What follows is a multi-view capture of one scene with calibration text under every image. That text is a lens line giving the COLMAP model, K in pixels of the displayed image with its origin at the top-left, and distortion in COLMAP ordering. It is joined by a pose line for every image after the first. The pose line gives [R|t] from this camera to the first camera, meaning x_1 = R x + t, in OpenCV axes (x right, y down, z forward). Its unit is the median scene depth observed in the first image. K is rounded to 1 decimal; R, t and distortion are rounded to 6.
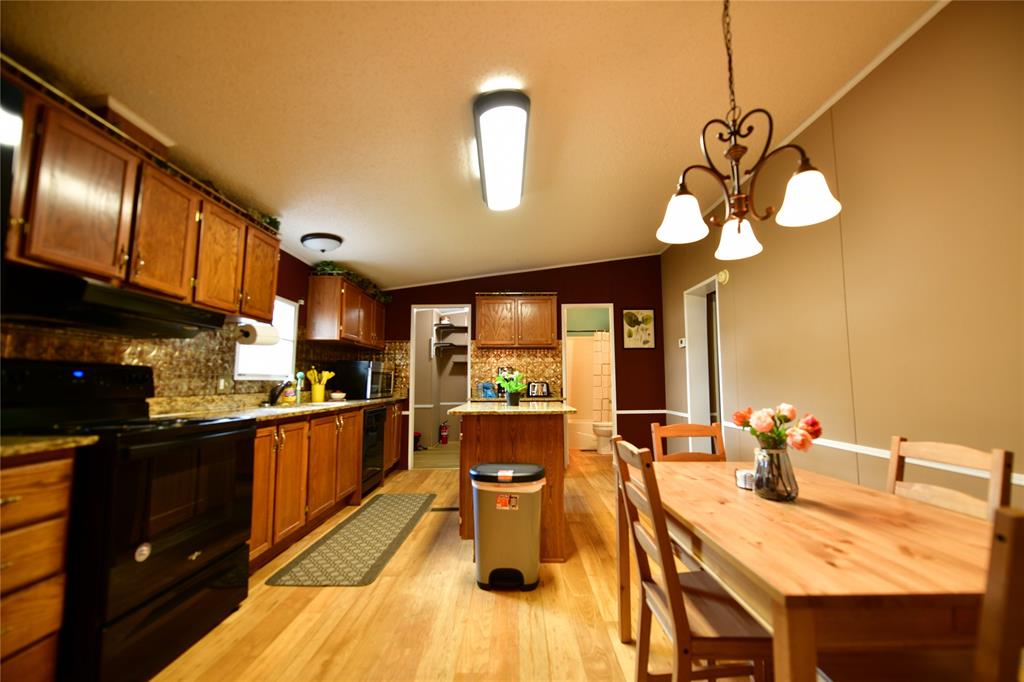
lens RADIAL K [[408.3, 0, 516.9], [0, 408.3, 342.8], [0, 0, 1]] dist [-0.010444, 0.000483]
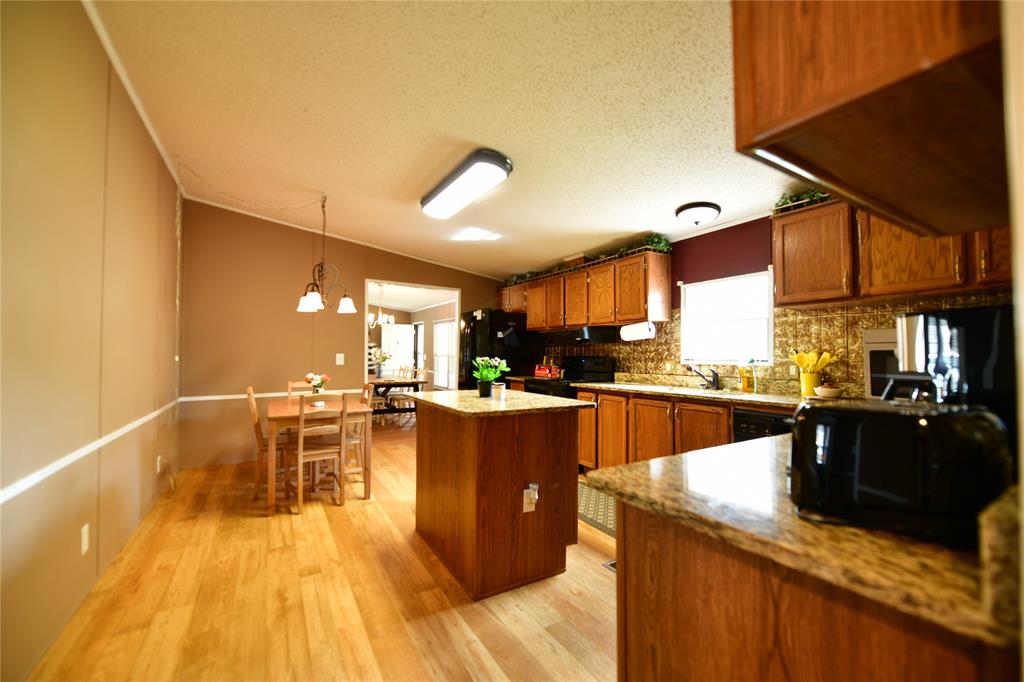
lens RADIAL K [[408.3, 0, 504.8], [0, 408.3, 344.4], [0, 0, 1]] dist [-0.010444, 0.000483]
pose [[-0.864272, -0.024917, -0.502408, 0.365462], [0.041679, 0.991791, -0.120887, 0.143422], [0.501296, -0.125419, -0.856138, 1.618808]]
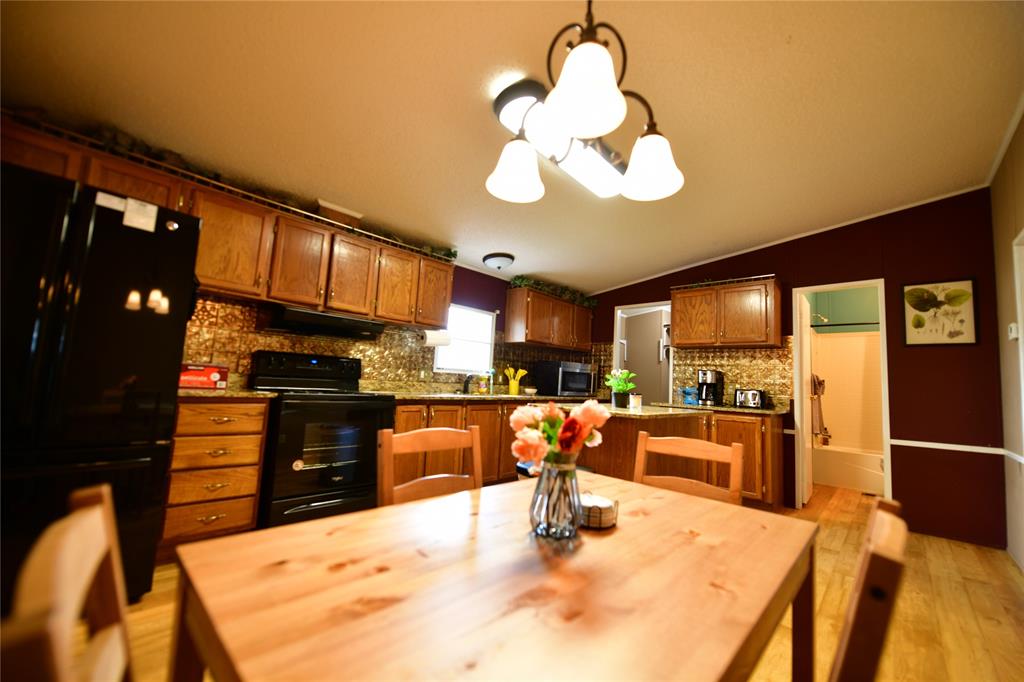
lens RADIAL K [[408.3, 0, 516.7], [0, 408.3, 341.0], [0, 0, 1]] dist [-0.010444, 0.000483]
pose [[0.730782, -0.030126, -0.681945, 0.400422], [0.014429, 0.999484, -0.028691, 0.027111], [0.682458, 0.011127, 0.730840, 0.166411]]
